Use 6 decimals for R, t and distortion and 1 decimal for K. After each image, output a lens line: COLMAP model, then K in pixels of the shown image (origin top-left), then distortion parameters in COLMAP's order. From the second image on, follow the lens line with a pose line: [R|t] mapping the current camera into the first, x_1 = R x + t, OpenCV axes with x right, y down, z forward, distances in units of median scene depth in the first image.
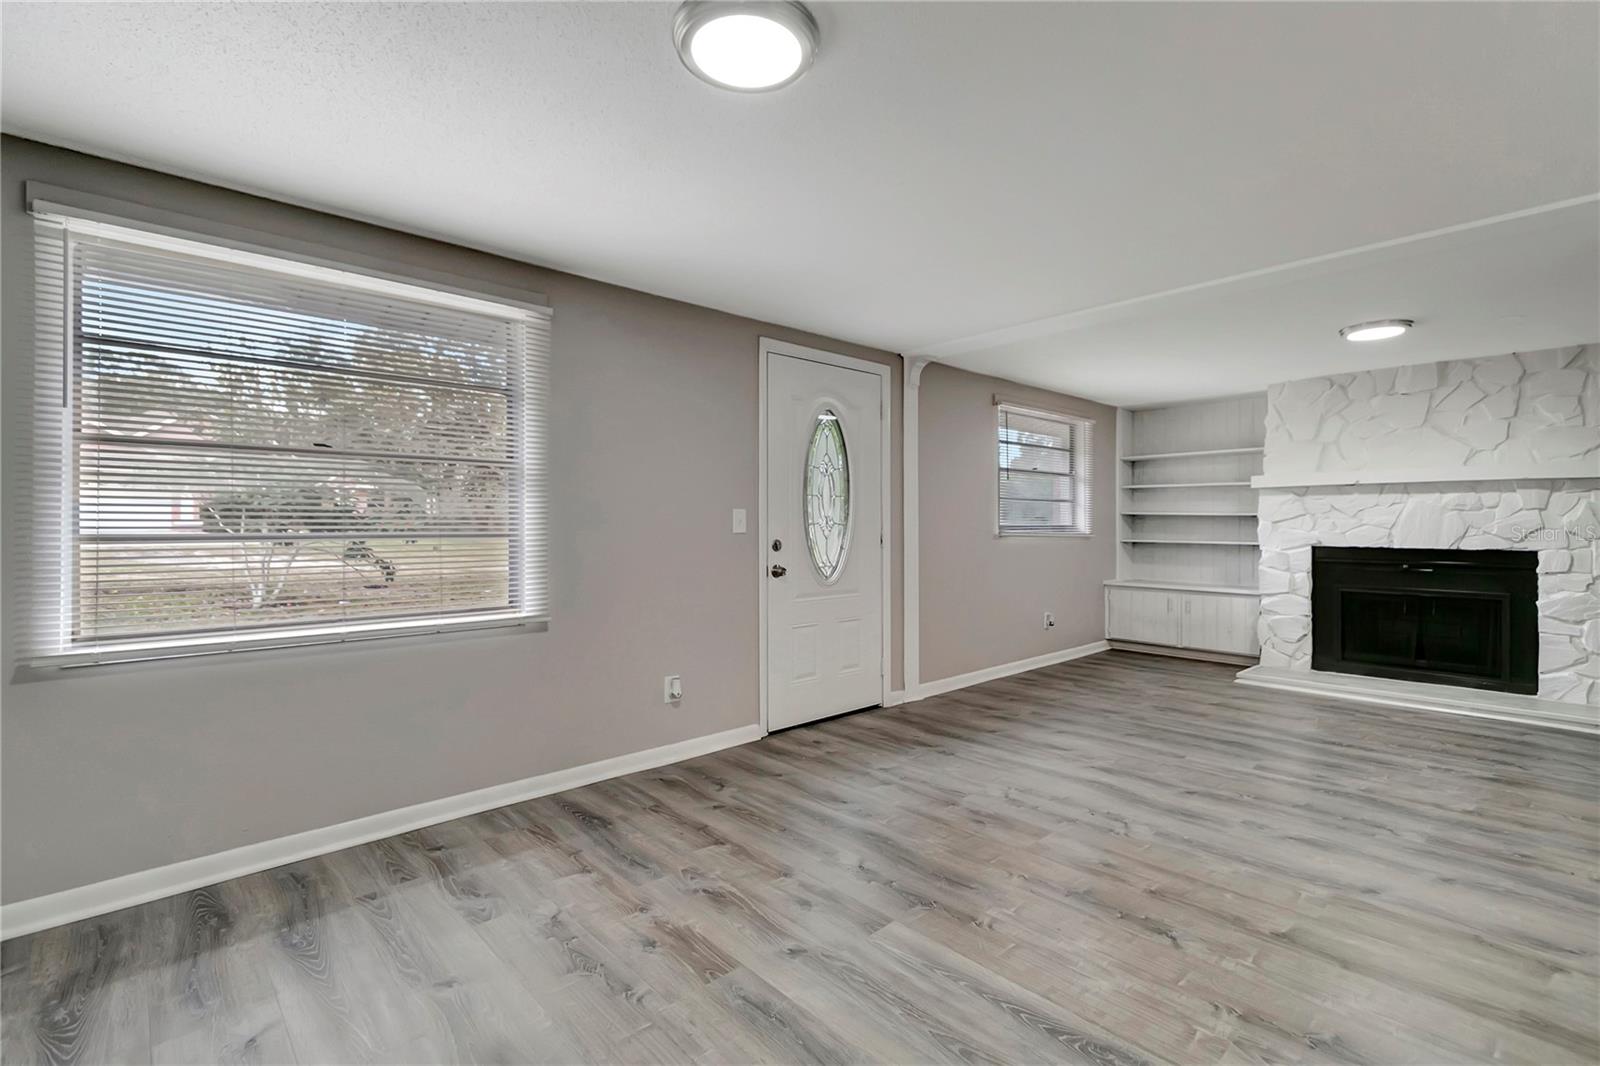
lens RADIAL K [[723.5, 0, 800.9], [0, 723.5, 516.6], [0, 0, 1]] dist [0.000676, -0.000203]
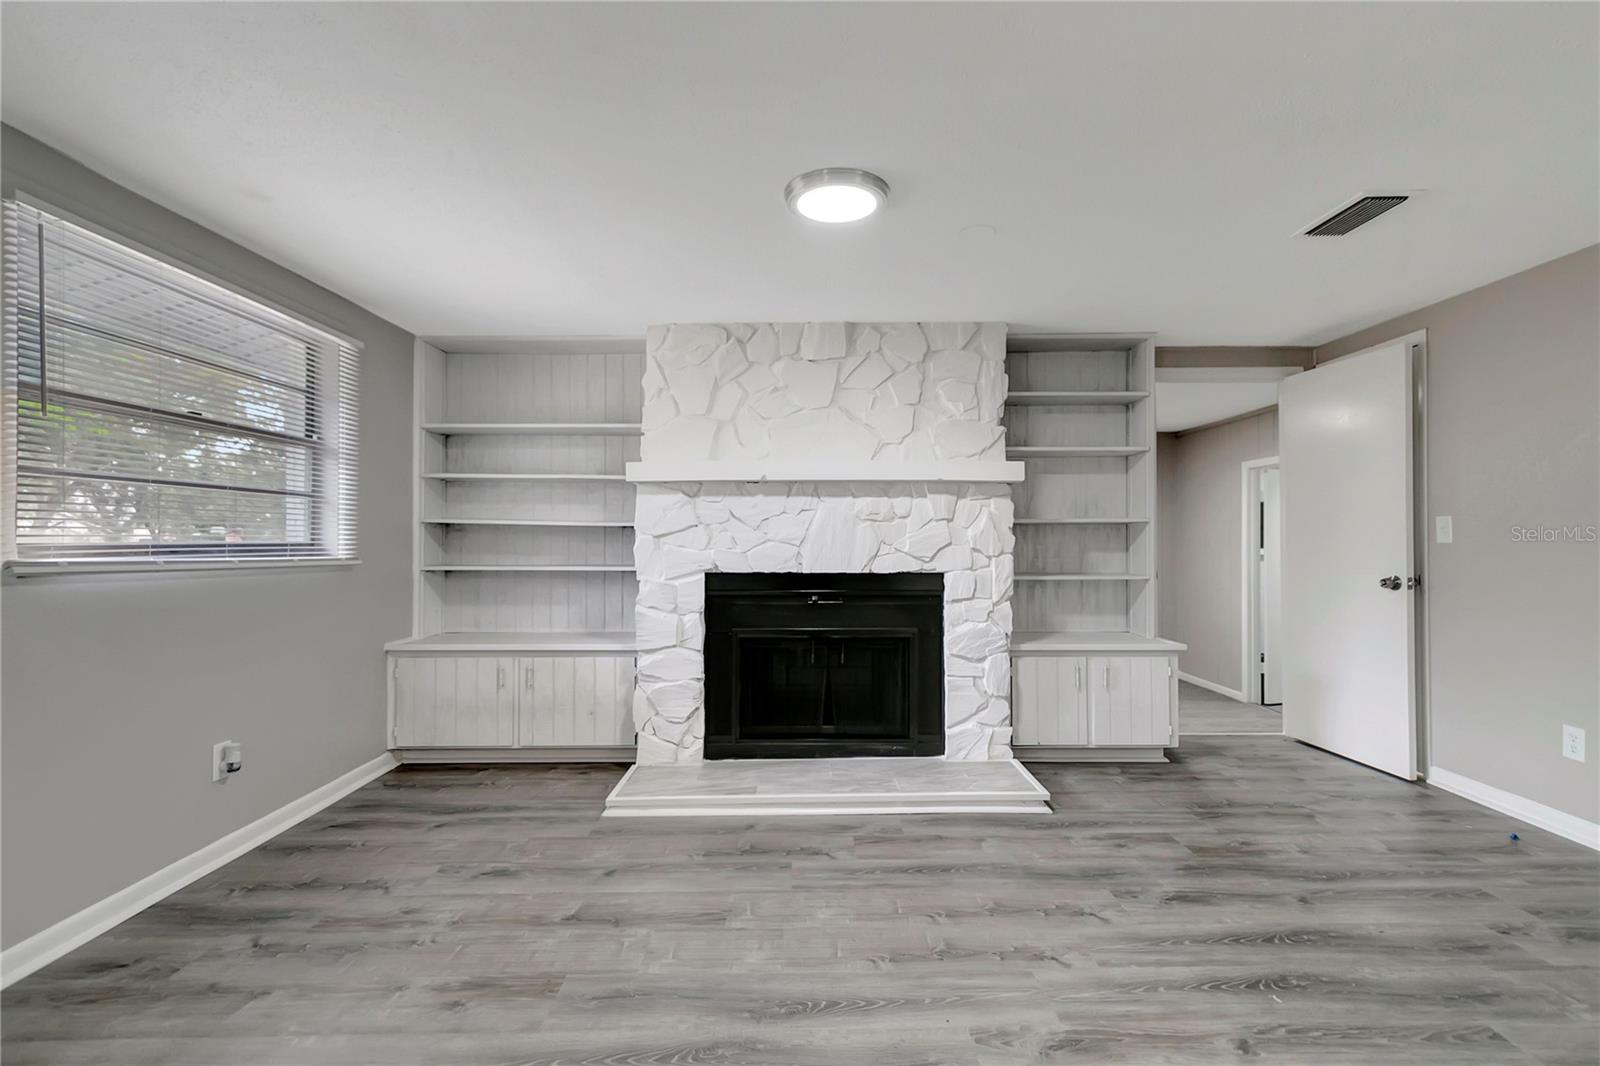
lens RADIAL K [[731.4, 0, 811.4], [0, 731.4, 529.3], [0, 0, 1]] dist [0.001866, 0.000296]
pose [[0.665921, 0.006228, 0.745997, 0.337650], [-0.004908, 0.999980, -0.003968, 0.003942], [-0.746006, -0.001019, 0.665938, 0.600179]]
